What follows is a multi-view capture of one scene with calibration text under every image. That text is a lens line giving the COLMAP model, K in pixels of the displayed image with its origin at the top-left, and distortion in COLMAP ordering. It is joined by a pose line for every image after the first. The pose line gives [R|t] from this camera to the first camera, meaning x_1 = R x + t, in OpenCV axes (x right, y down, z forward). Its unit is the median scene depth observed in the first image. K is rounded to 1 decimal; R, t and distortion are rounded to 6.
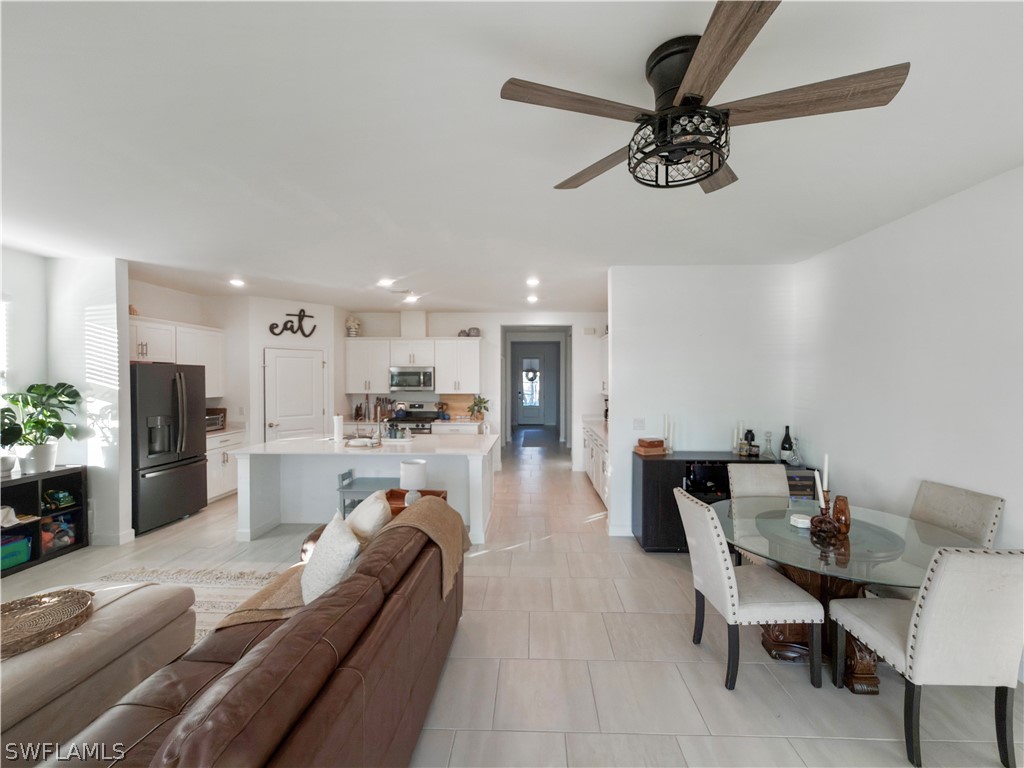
lens RADIAL K [[420.9, 0, 515.7], [0, 420.9, 386.7], [0, 0, 1]] dist [-0.000680, 0.001660]
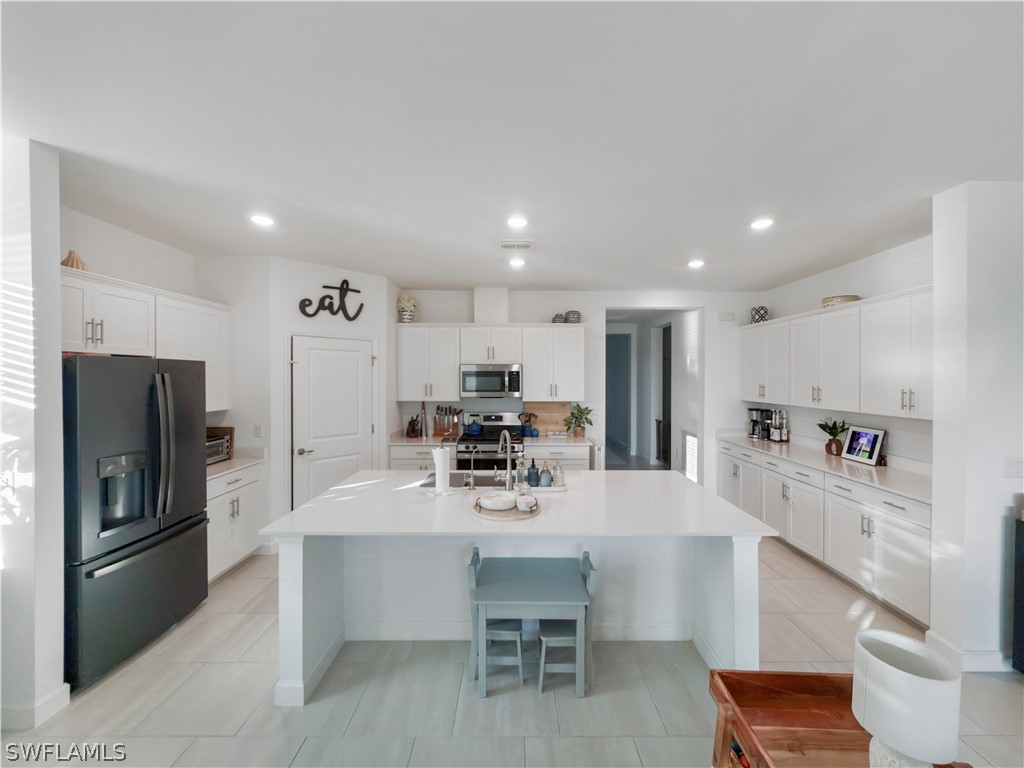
lens RADIAL K [[420.9, 0, 517.1], [0, 420.9, 382.9], [0, 0, 1]] dist [-0.000680, 0.001660]
pose [[0.999428, 0.000233, 0.033807, -0.291815], [-0.000074, 0.999989, -0.004690, -0.015322], [-0.033807, 0.004685, 0.999417, 0.358500]]
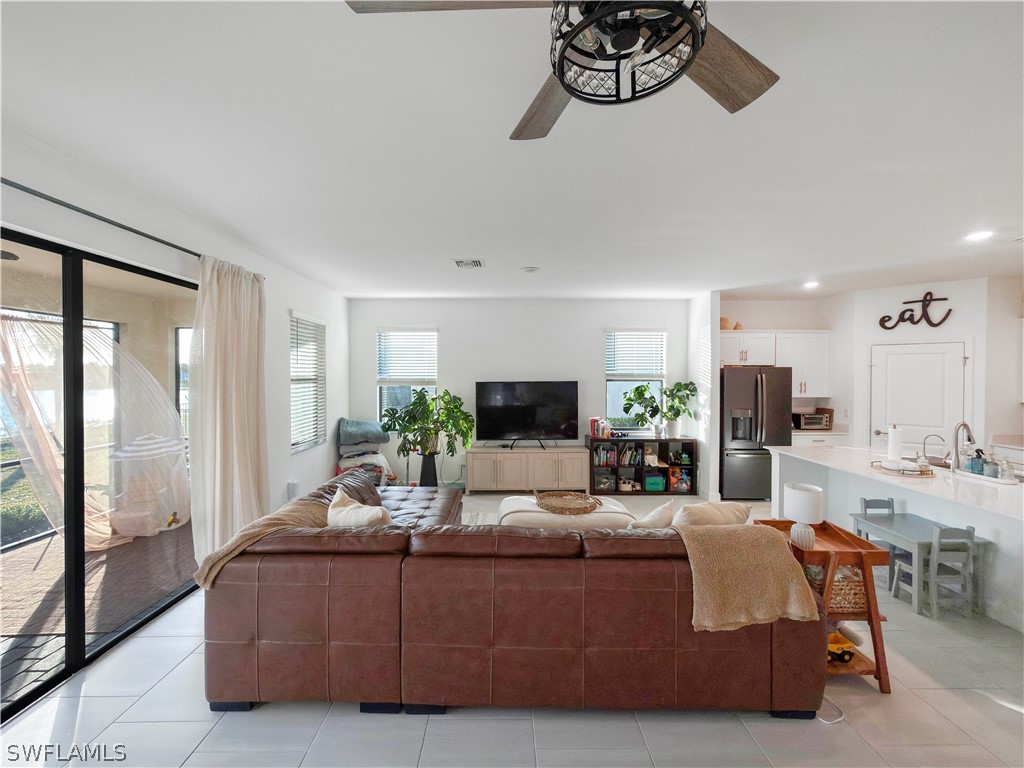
lens RADIAL K [[420.9, 0, 519.0], [0, 420.9, 377.8], [0, 0, 1]] dist [-0.000680, 0.001660]
pose [[0.055313, 0.003086, -0.998464, 0.280201], [-0.020931, 0.999779, 0.001931, -0.009678], [0.998250, 0.020792, 0.055366, 0.222318]]
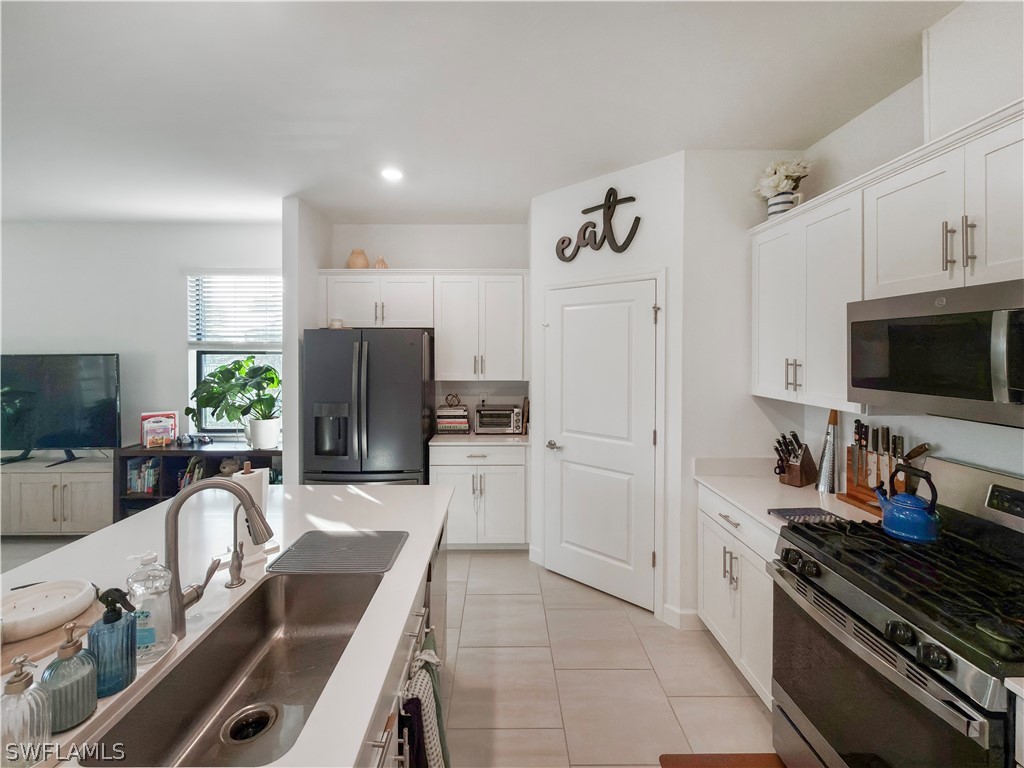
lens RADIAL K [[420.9, 0, 524.2], [0, 420.9, 351.2], [0, 0, 1]] dist [-0.000680, 0.001660]
pose [[0.046965, 0.000252, -0.998896, -0.098096], [-0.021333, 0.999772, -0.000751, -0.019381], [0.998669, 0.021344, 0.046960, 1.038904]]
